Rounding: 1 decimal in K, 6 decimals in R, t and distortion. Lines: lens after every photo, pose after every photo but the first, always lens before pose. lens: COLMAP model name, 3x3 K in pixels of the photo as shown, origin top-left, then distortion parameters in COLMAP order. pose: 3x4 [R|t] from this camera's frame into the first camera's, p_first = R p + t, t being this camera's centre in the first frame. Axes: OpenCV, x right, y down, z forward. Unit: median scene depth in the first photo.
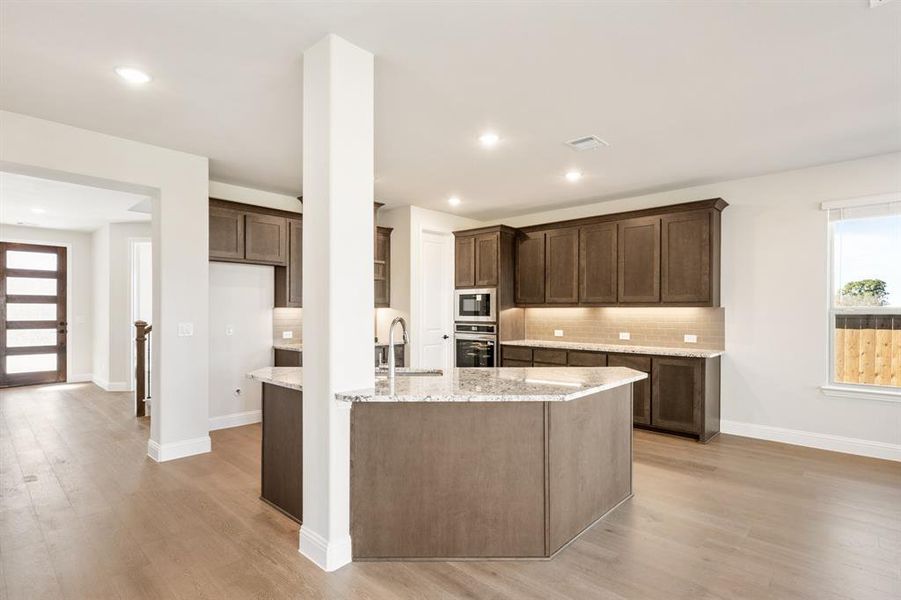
lens RADIAL K [[453.6, 0, 445.7], [0, 453.6, 308.3], [0, 0, 1]] dist [0.001609, 0.003092]
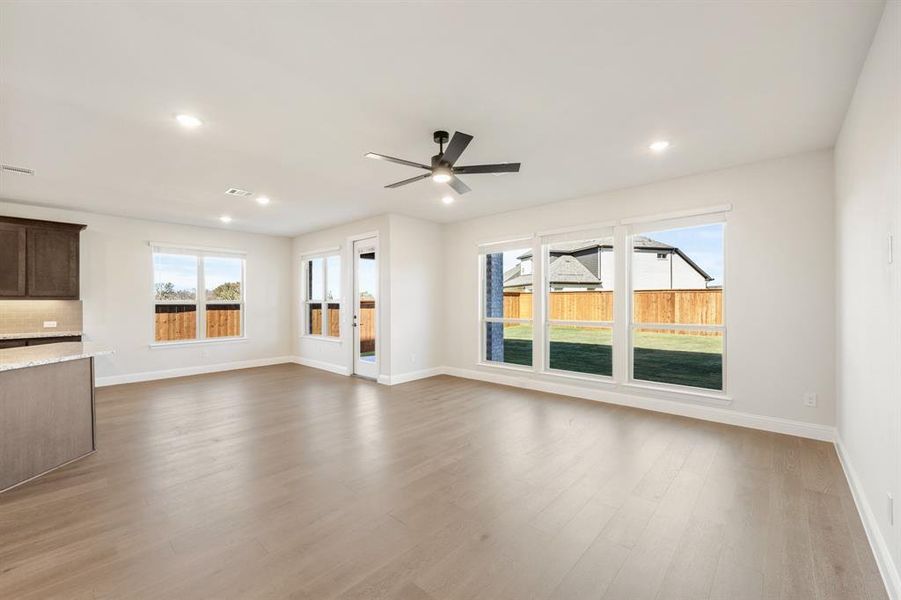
lens RADIAL K [[369.6, 0, 455.8], [0, 369.6, 303.8], [0, 0, 1]] dist [-0.000847, -0.000031]
pose [[-0.019478, -0.006550, 0.999789, -0.454870], [-0.003317, 0.999973, 0.006487, -0.002169], [-0.999805, -0.003190, -0.019499, -0.118369]]
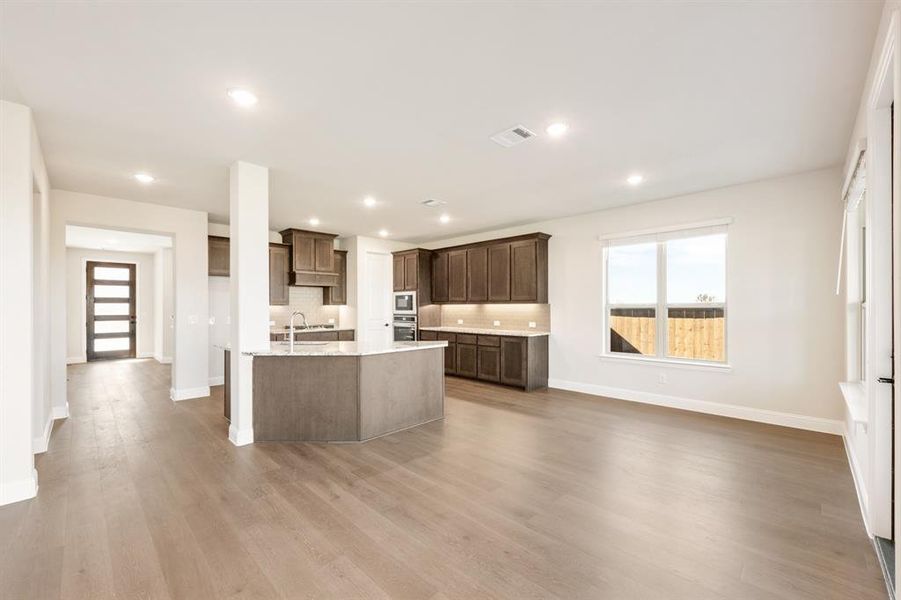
lens RADIAL K [[368.5, 0, 442.9], [0, 368.5, 303.2], [0, 0, 1]] dist [0.009677, -0.000055]
pose [[0.999357, -0.005939, -0.035360, 0.242772], [0.005838, 0.999979, -0.002966, -0.001714], [0.035377, 0.002758, 0.999370, -0.189603]]
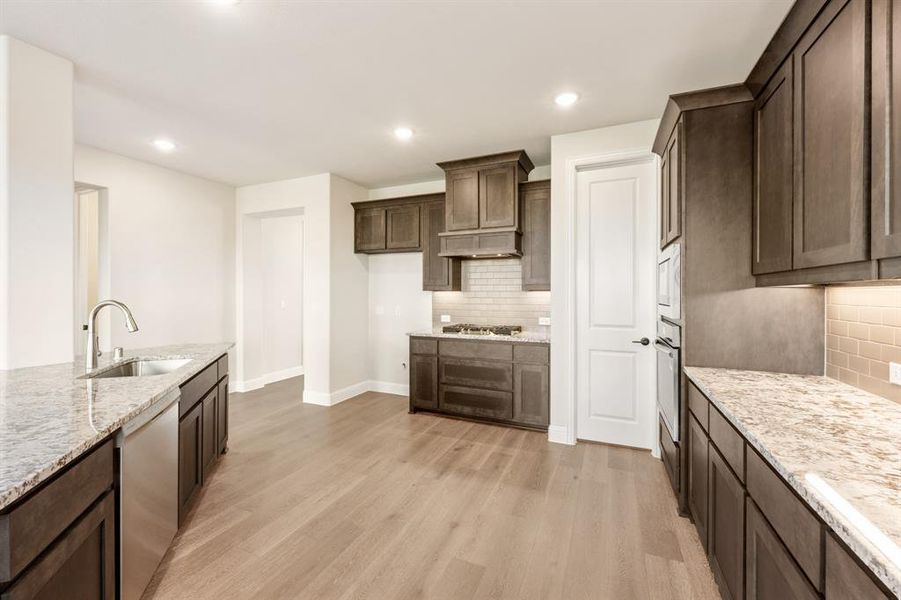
lens RADIAL K [[368.5, 0, 446.0], [0, 368.5, 295.5], [0, 0, 1]] dist [0.009677, -0.000055]
pose [[0.329982, 0.003381, -0.943981, 0.386242], [0.002038, 0.999989, 0.004294, 0.004048], [0.943985, -0.003341, 0.329972, 0.677641]]
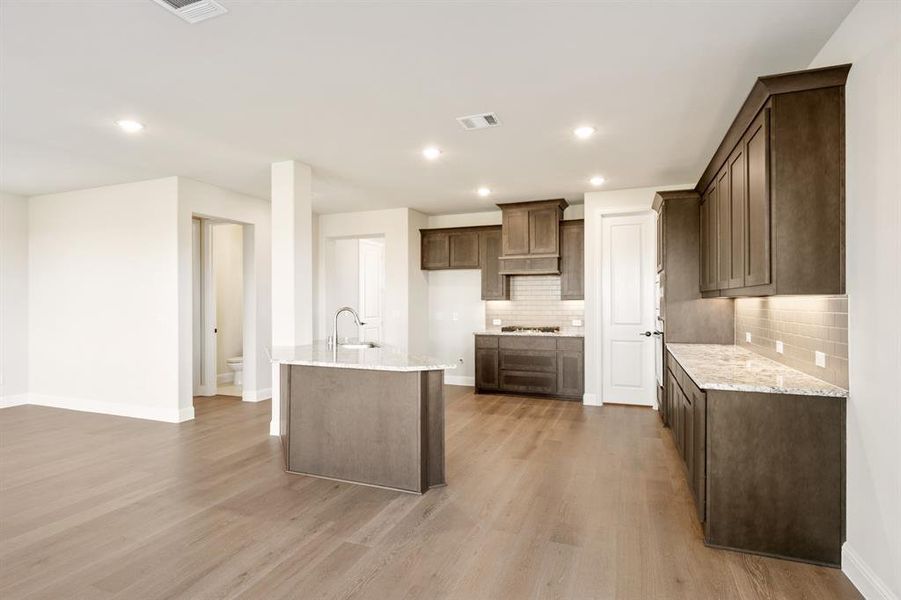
lens RADIAL K [[453.6, 0, 447.8], [0, 453.6, 306.1], [0, 0, 1]] dist [0.001609, 0.003092]
pose [[0.370614, 0.006702, -0.928763, 0.710244], [0.007555, 0.999919, 0.010230, 0.000230], [0.928756, -0.010808, 0.370533, 0.376669]]
